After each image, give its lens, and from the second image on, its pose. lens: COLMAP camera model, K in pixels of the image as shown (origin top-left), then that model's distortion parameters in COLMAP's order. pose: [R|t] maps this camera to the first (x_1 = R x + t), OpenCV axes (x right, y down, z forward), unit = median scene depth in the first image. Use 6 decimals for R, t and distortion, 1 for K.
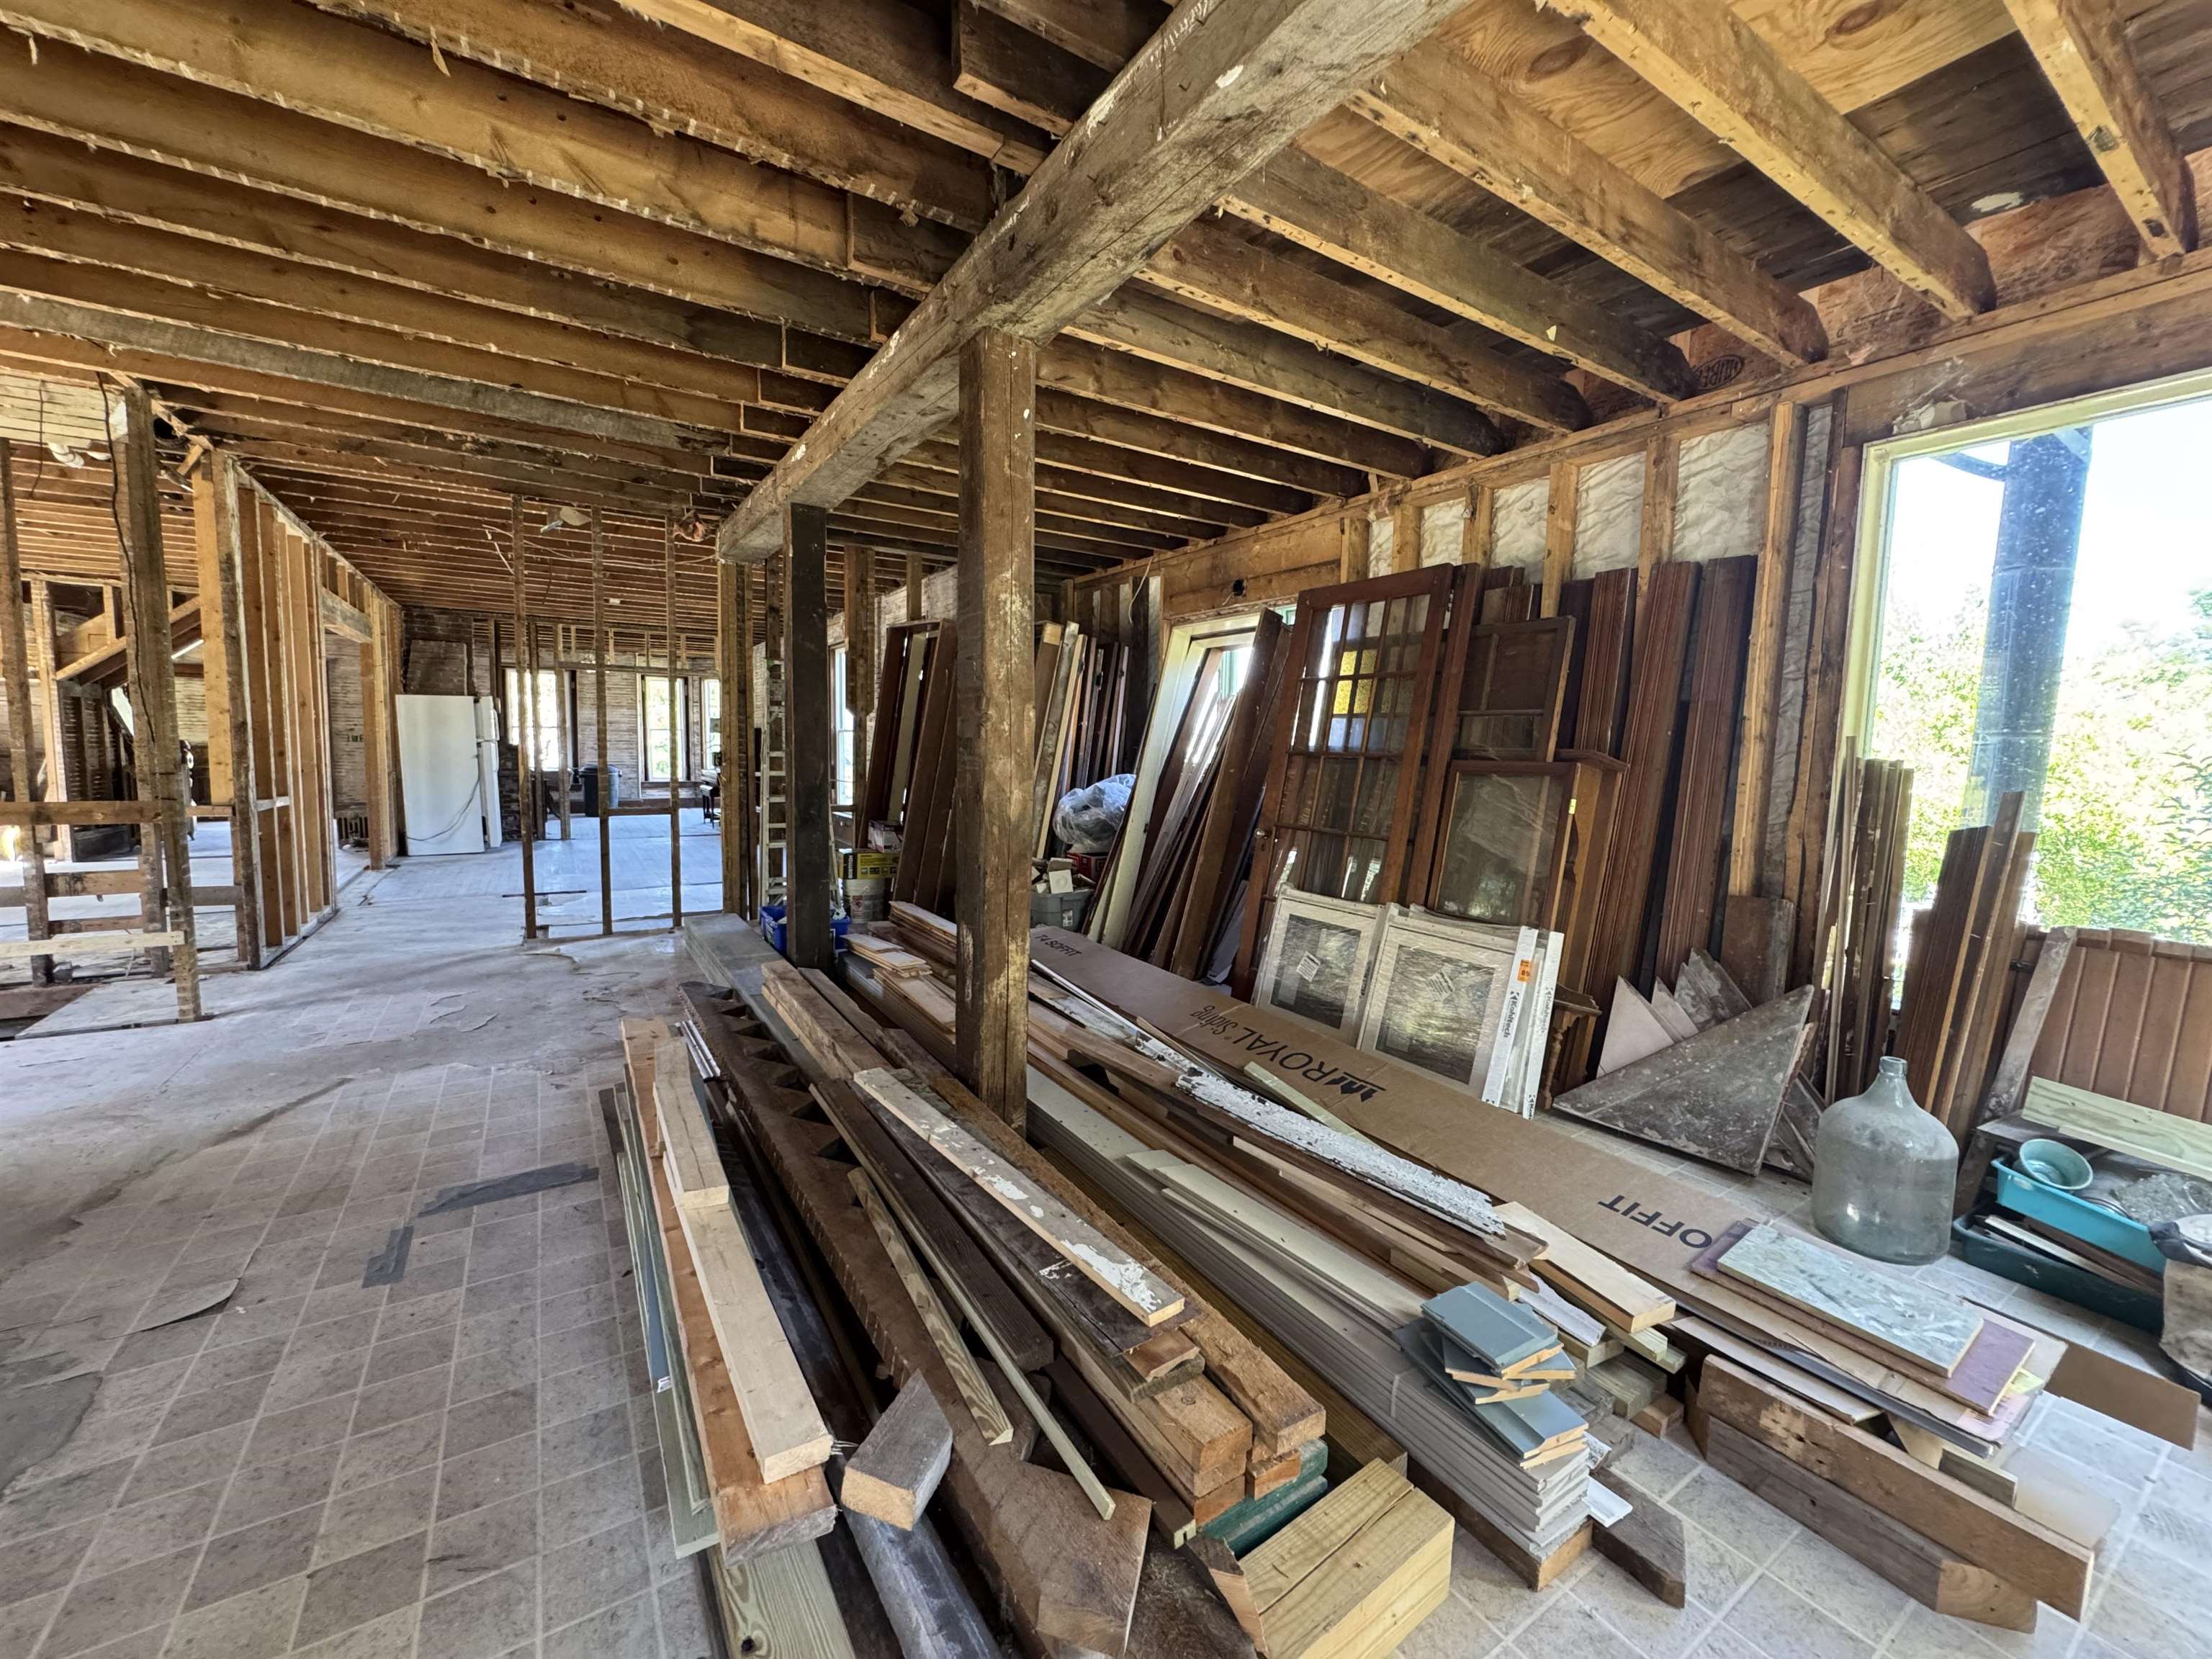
lens RADIAL K [[885.4, 0, 1110.1], [0, 885.4, 826.4], [0, 0, 1]] dist [-0.004612, 0.001211]
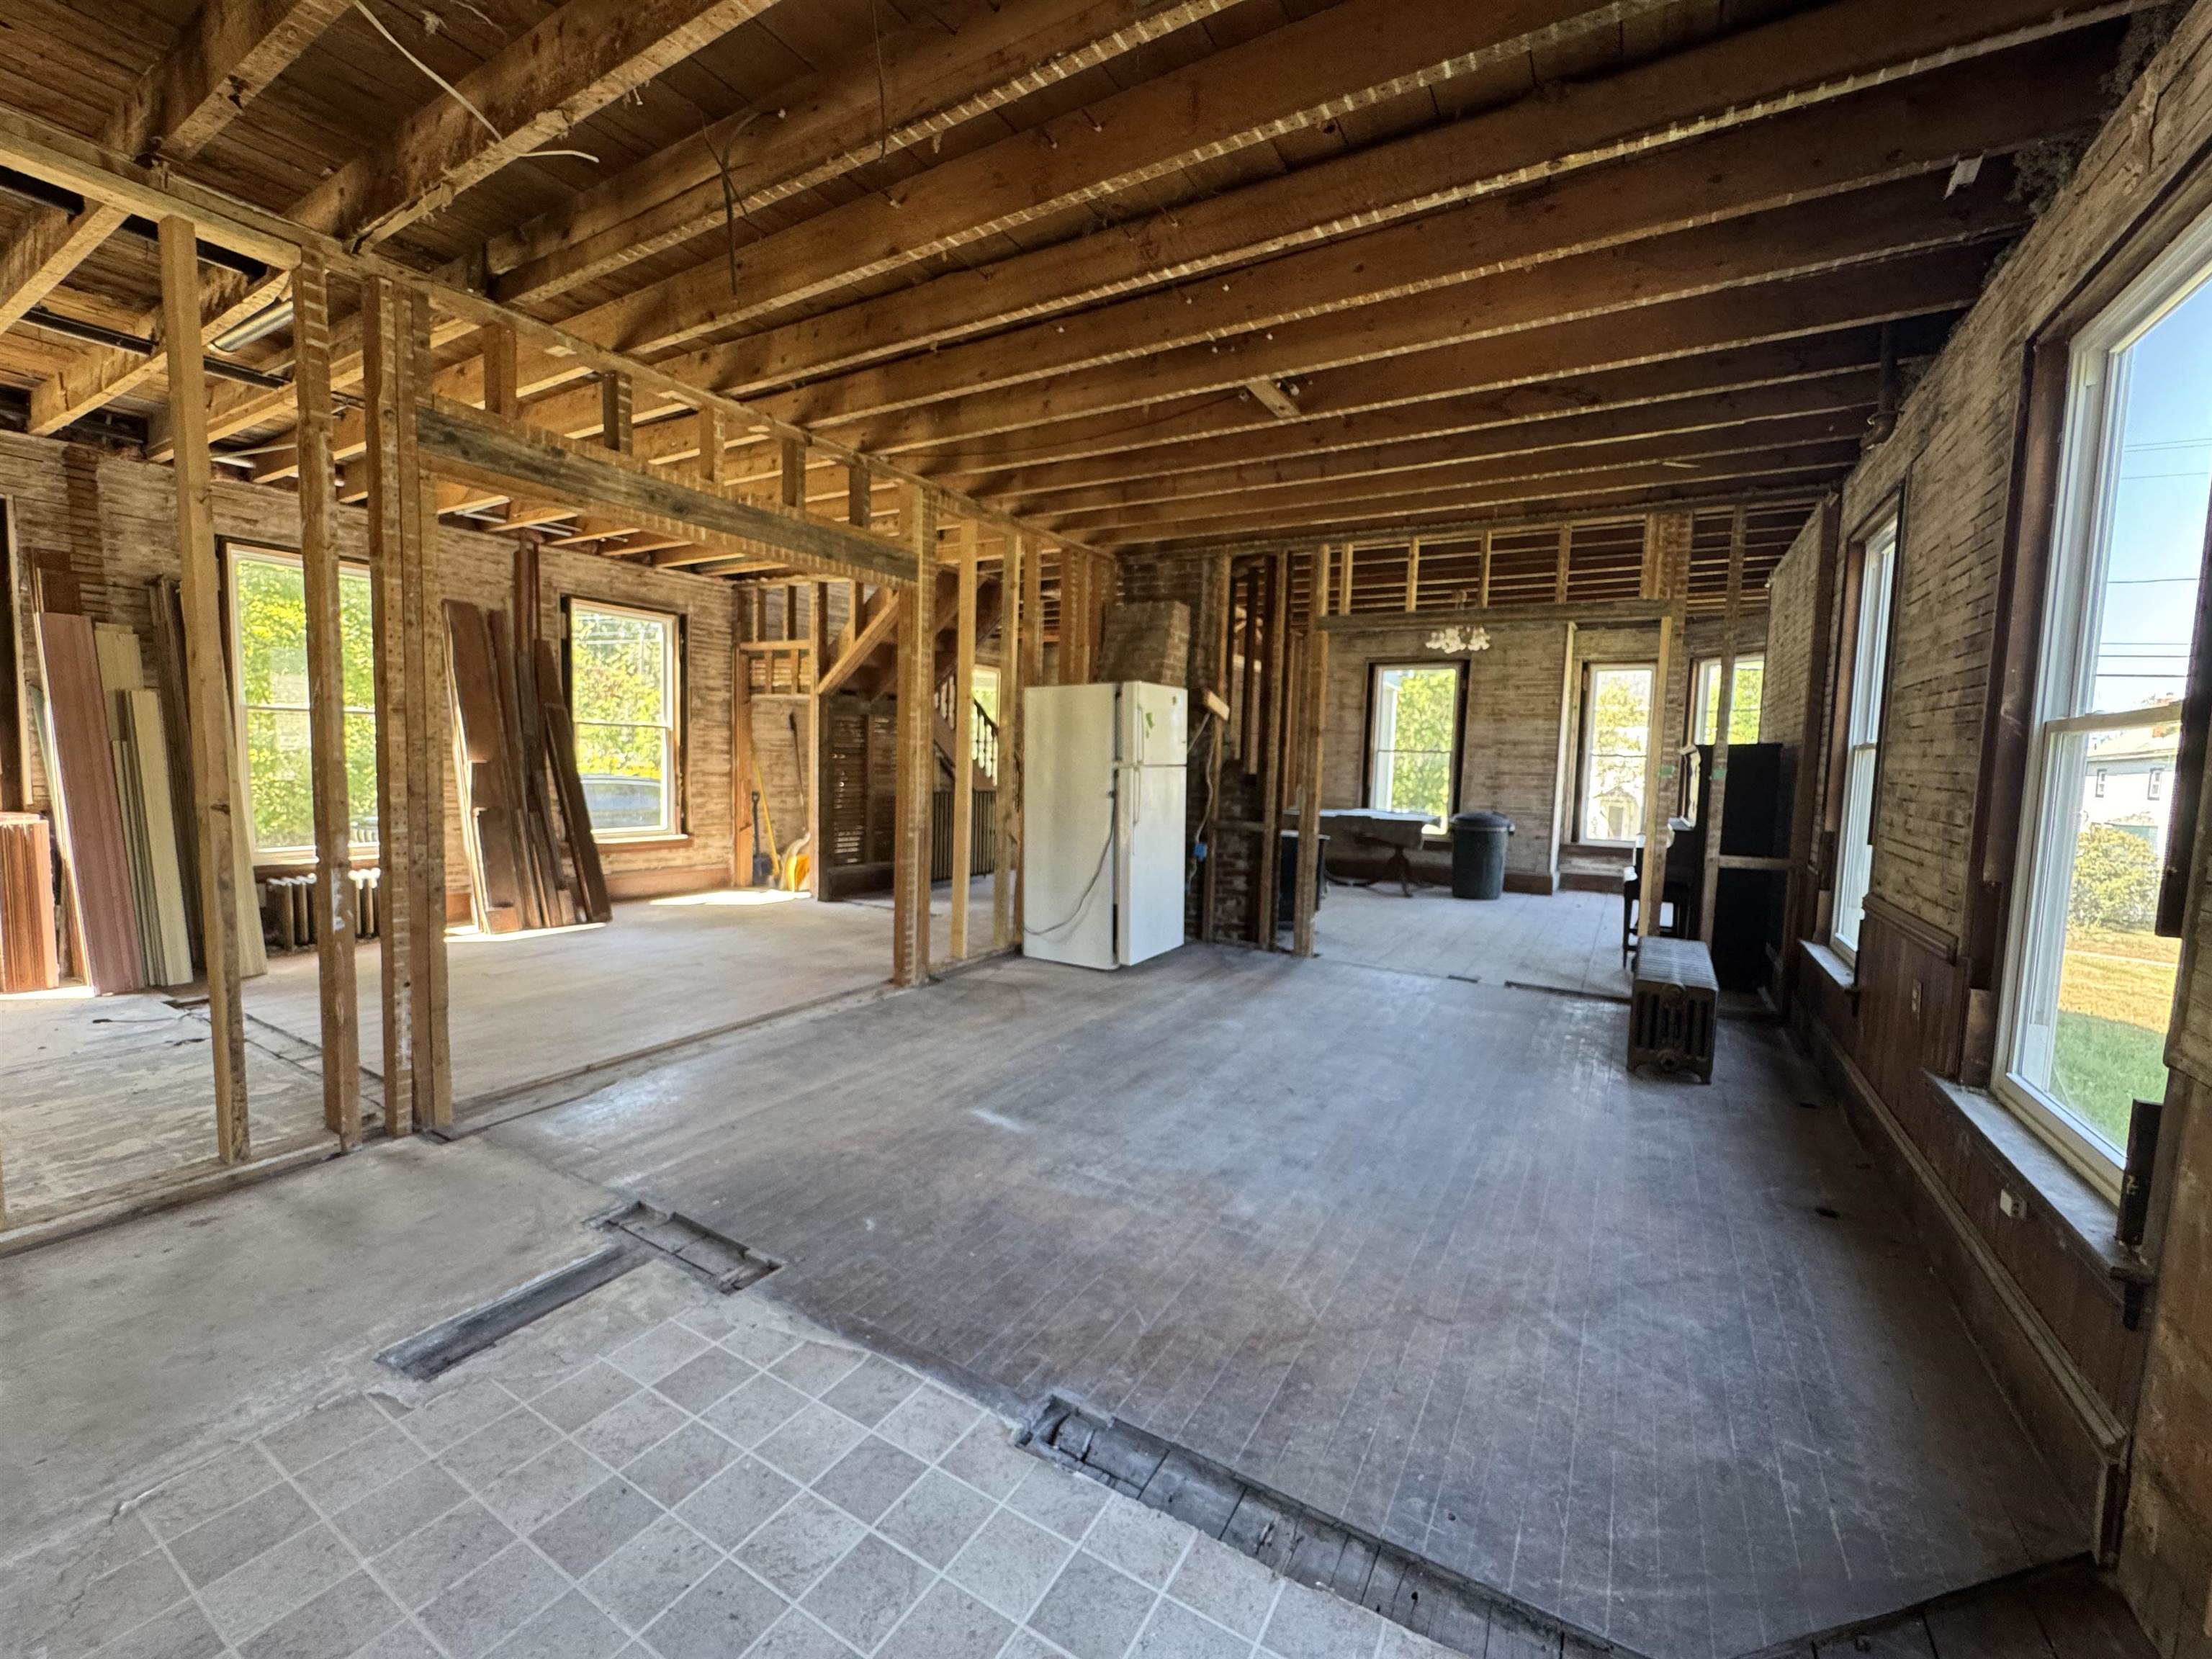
lens RADIAL K [[885.4, 0, 1102.3], [0, 885.4, 829.0], [0, 0, 1]] dist [-0.004612, 0.001211]
pose [[0.457000, 0.068737, -0.886807, -0.480523], [-0.101919, 0.994489, 0.024562, -0.144971], [0.883608, 0.079157, 0.461487, 1.500700]]
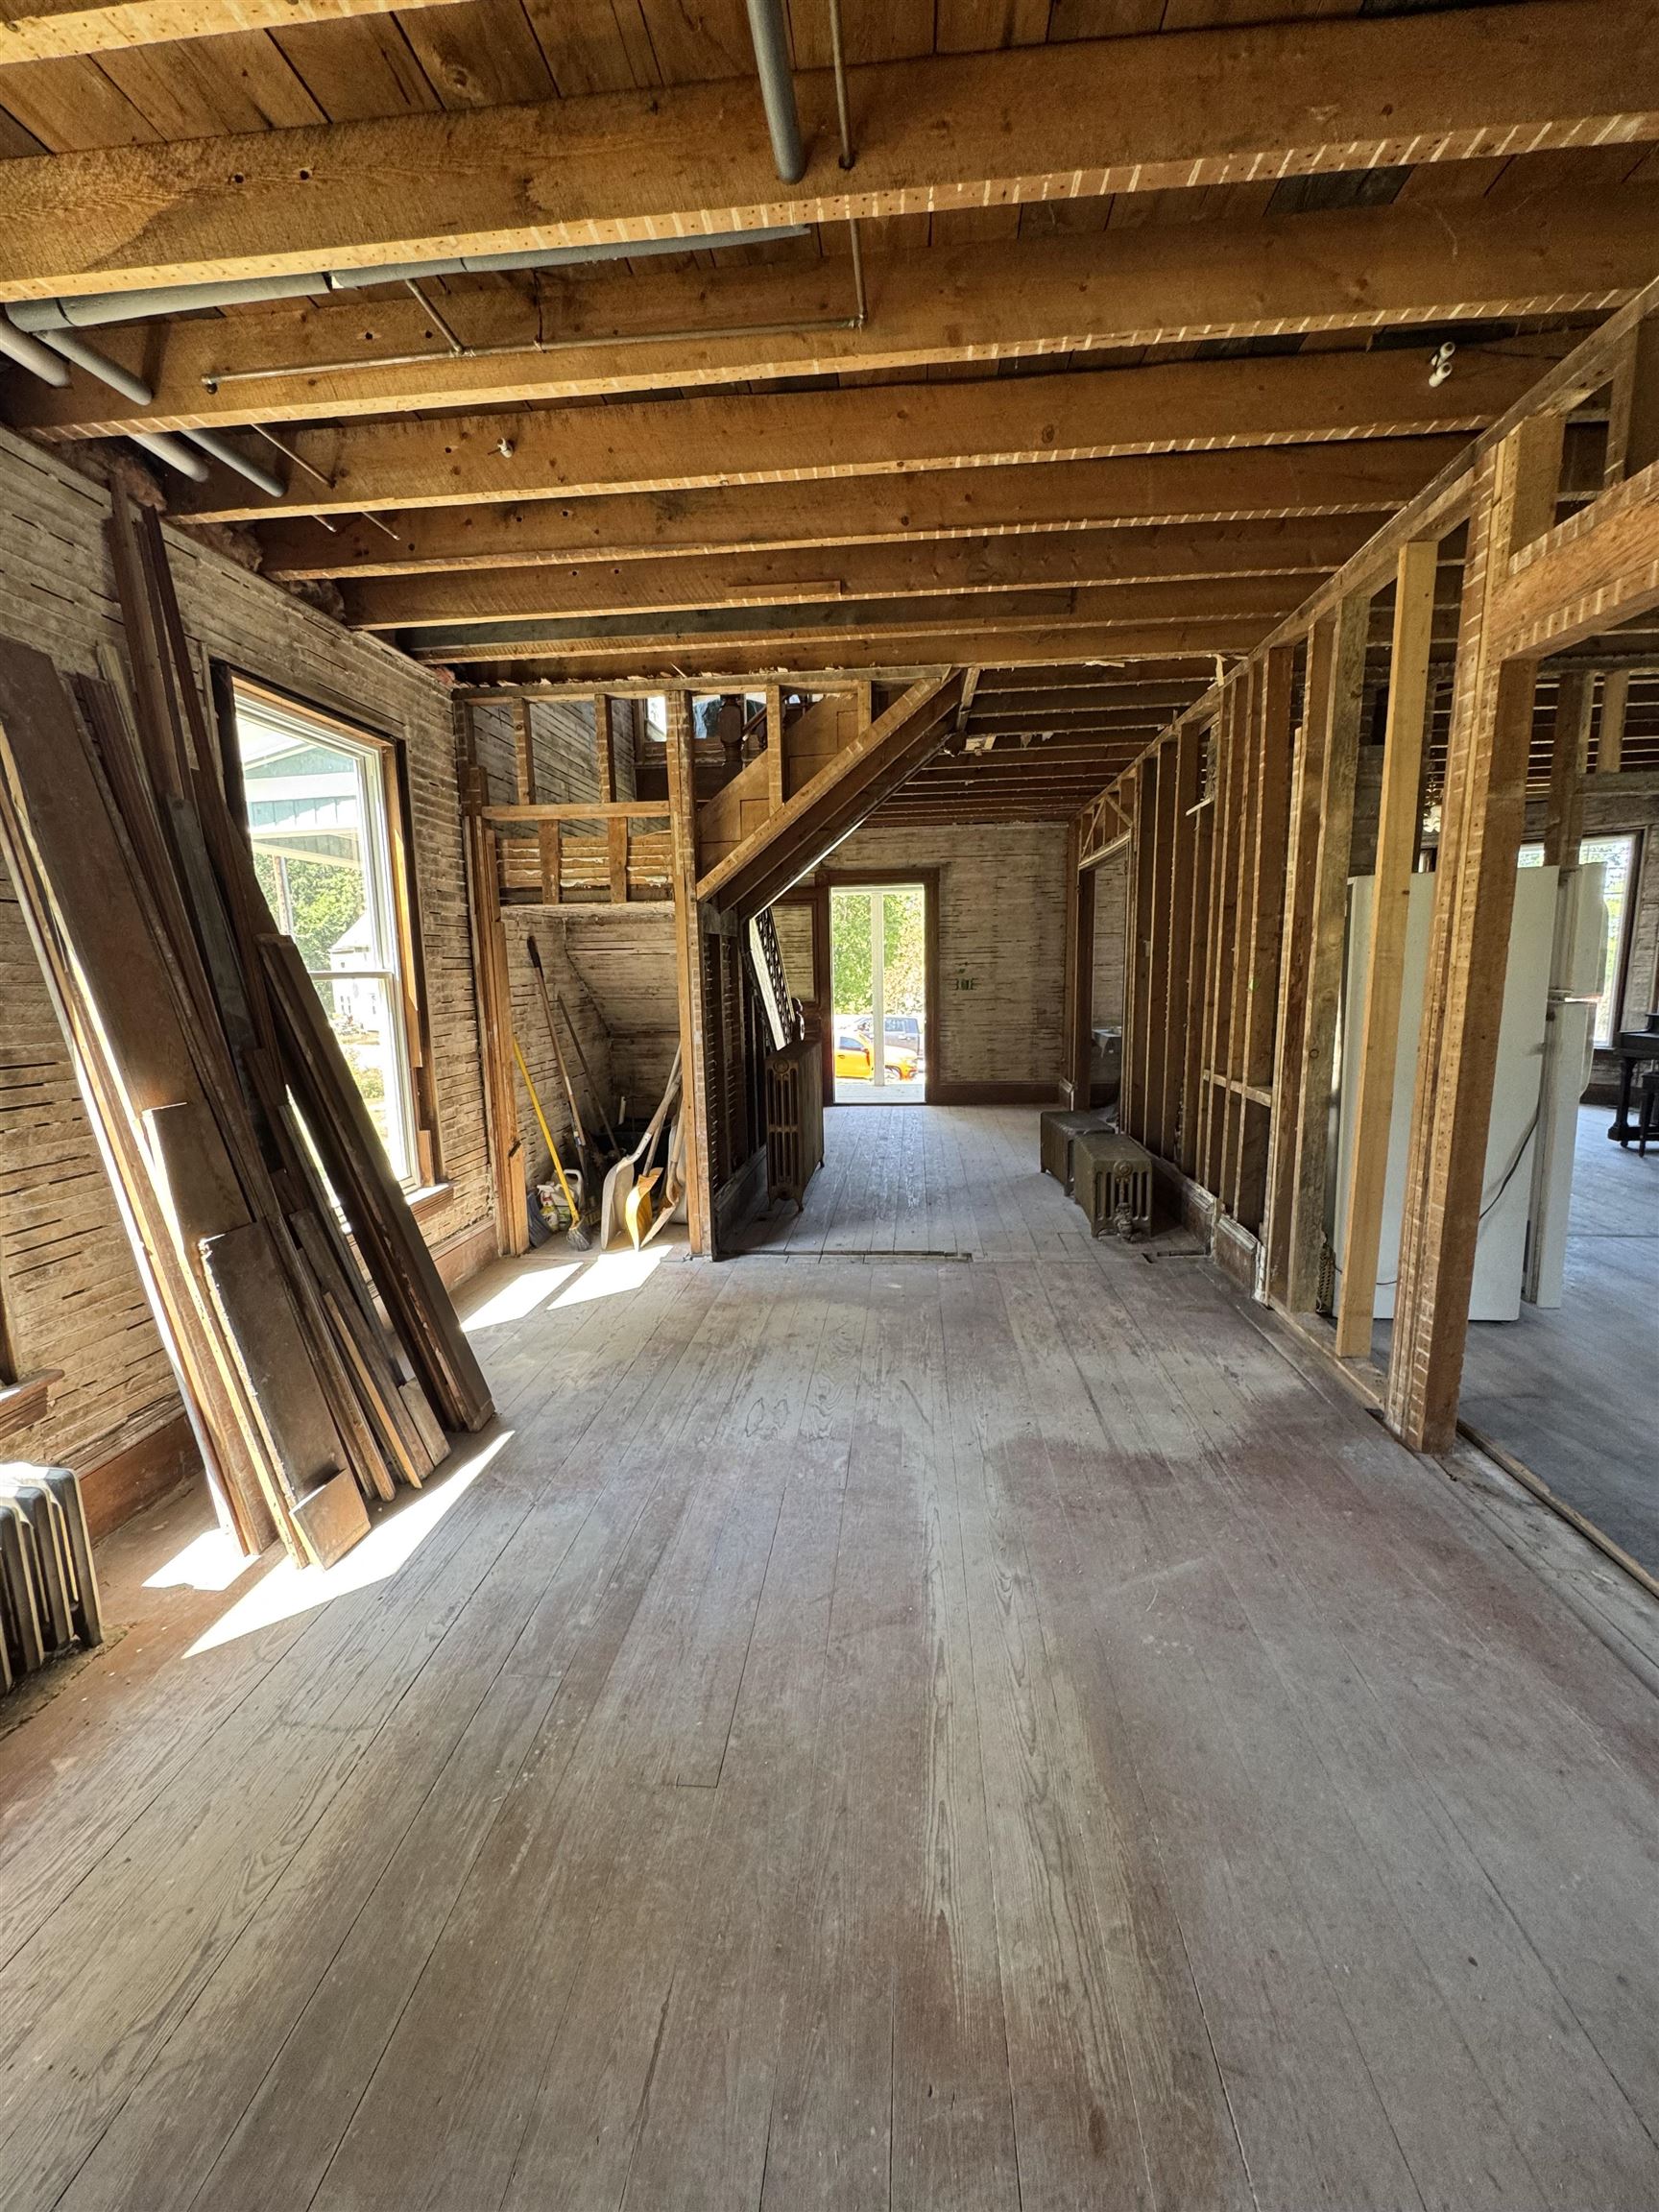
lens RADIAL K [[885.4, 0, 837.2], [0, 885.4, 1104.8], [0, 0, 1]] dist [-0.004612, 0.001211]
pose [[0.792185, 0.060225, -0.607302, -1.454101], [-0.018773, 0.997053, 0.074388, -0.158840], [0.609992, -0.047528, 0.790981, 1.147852]]
